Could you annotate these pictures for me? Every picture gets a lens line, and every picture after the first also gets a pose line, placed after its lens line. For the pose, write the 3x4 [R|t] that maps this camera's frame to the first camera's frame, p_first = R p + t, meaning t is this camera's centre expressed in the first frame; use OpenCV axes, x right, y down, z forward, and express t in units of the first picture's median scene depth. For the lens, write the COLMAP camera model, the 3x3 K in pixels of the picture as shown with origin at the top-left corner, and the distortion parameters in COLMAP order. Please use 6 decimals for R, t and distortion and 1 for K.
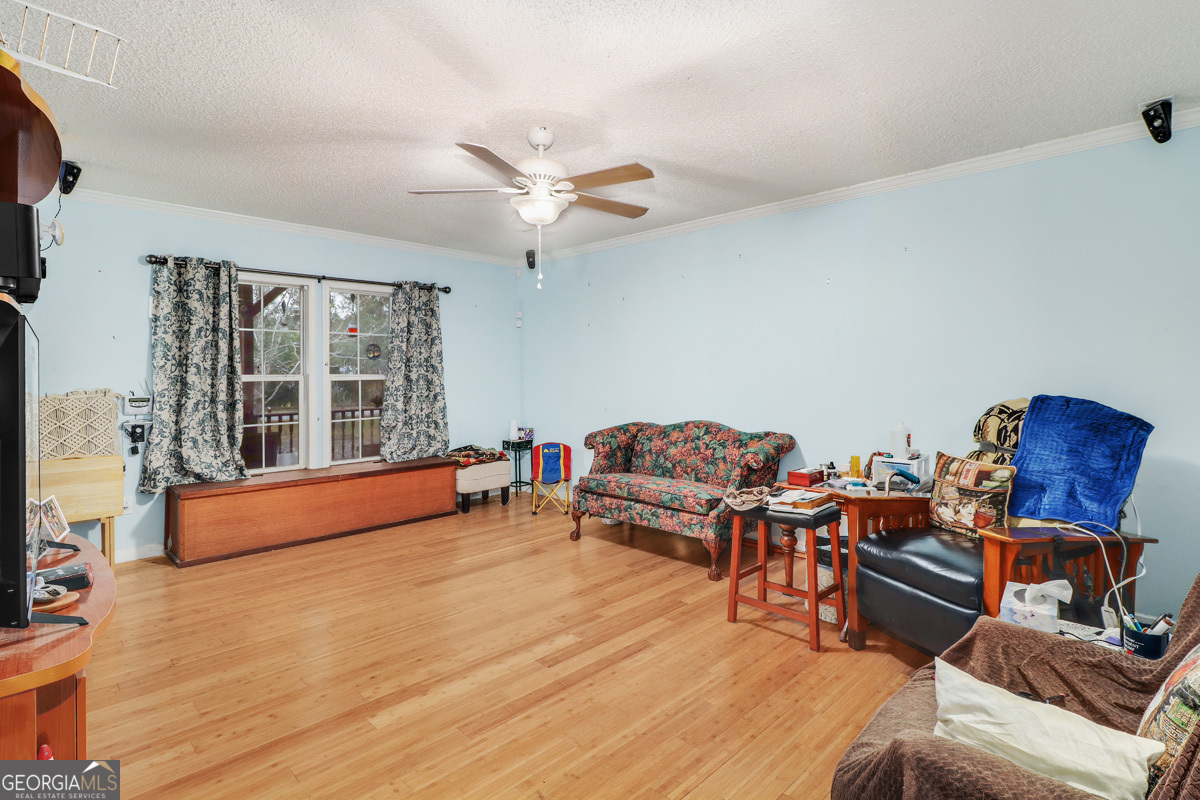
lens RADIAL K [[588.4, 0, 602.6], [0, 588.4, 374.2], [0, 0, 1]] dist [0.001742, 0.000410]
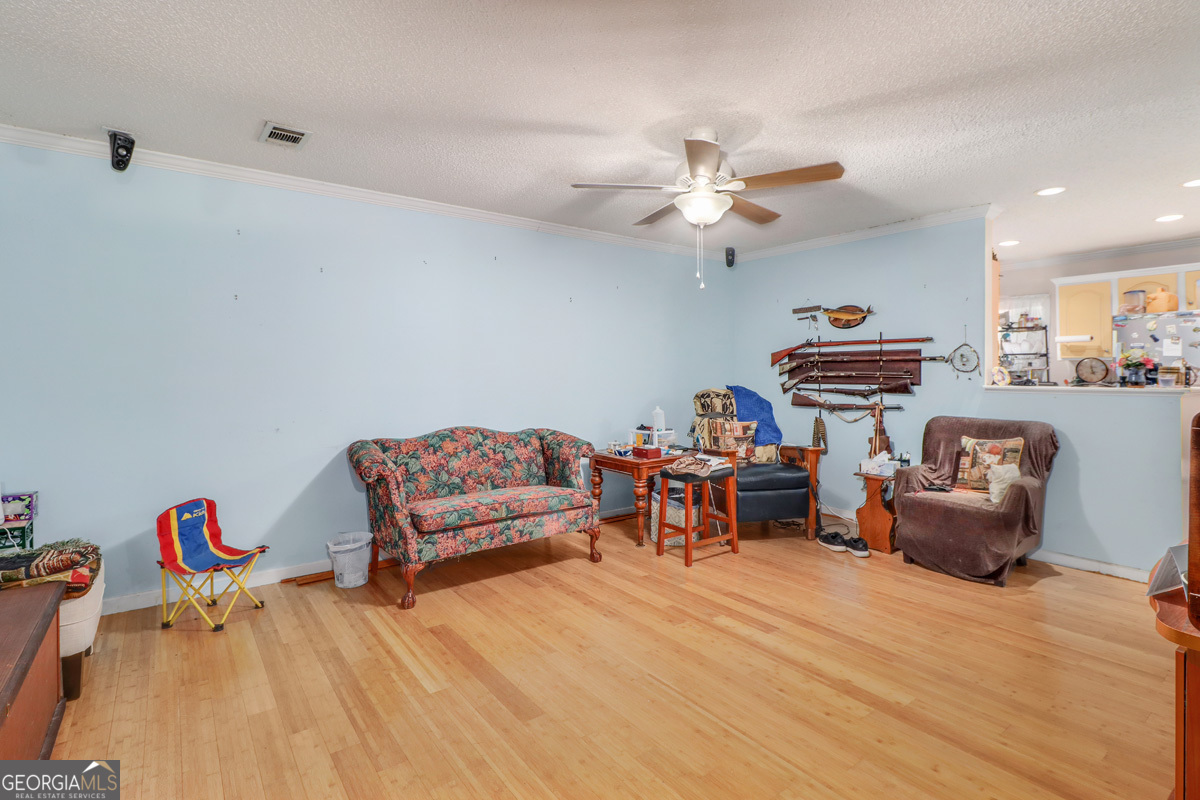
lens RADIAL K [[592.3, 0, 603.3], [0, 592.3, 376.1], [0, 0, 1]] dist [0.000386, -0.000095]
pose [[0.147648, -0.000112, 0.989040, -0.992627], [0.005776, 0.999983, -0.000749, 0.003043], [-0.989023, 0.005823, 0.147646, 0.900362]]
